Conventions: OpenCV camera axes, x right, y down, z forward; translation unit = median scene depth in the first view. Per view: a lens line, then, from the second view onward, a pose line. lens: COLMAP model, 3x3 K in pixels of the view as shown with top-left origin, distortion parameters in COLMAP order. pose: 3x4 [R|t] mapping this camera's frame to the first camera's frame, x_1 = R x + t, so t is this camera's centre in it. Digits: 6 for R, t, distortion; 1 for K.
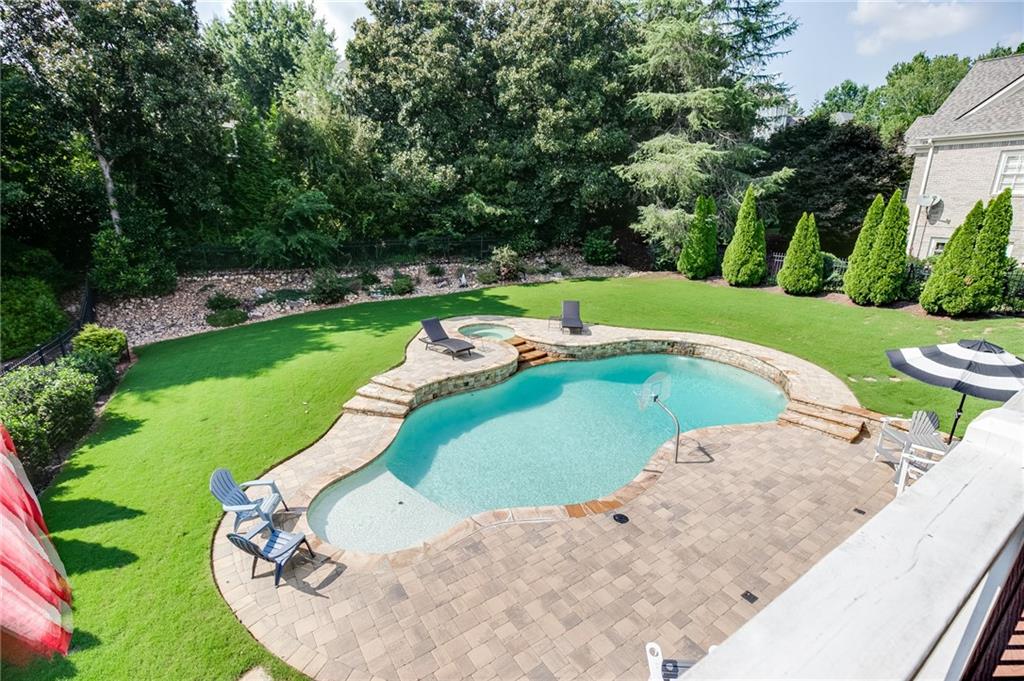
lens RADIAL K [[466.8, 0, 512.6], [0, 466.8, 338.3], [0, 0, 1]] dist [-0.034822, 0.005261]
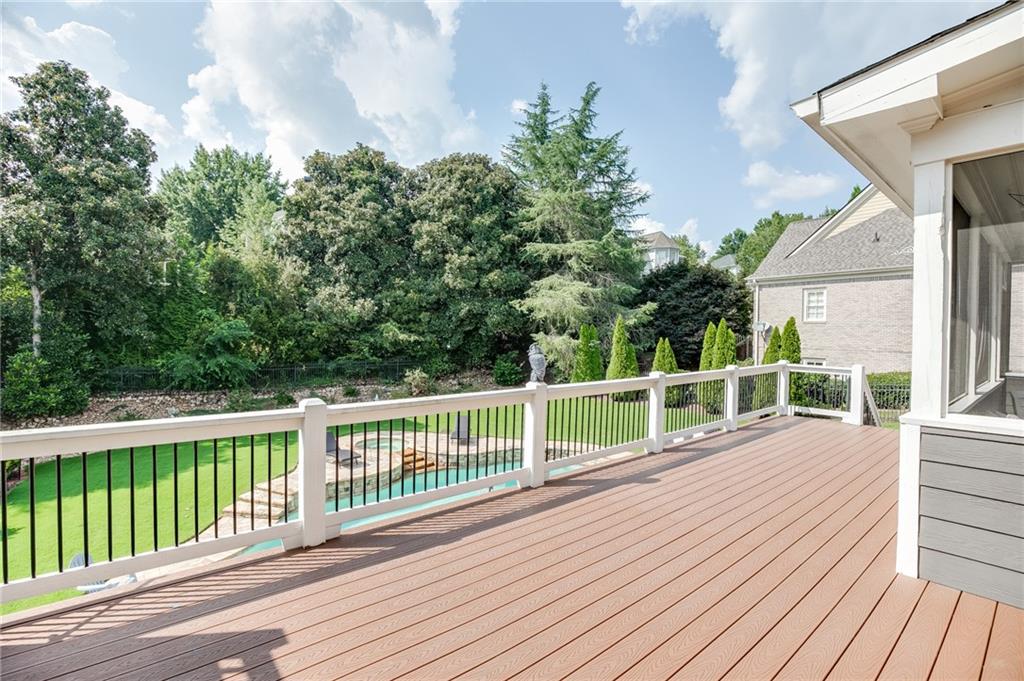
lens RADIAL K [[466.8, 0, 510.7], [0, 466.8, 337.1], [0, 0, 1]] dist [-0.034822, 0.005261]
pose [[0.994410, -0.000052, 0.105588, 0.094399], [0.028099, 0.964070, -0.264159, 0.028573], [-0.101781, 0.265650, 0.958682, -0.102207]]
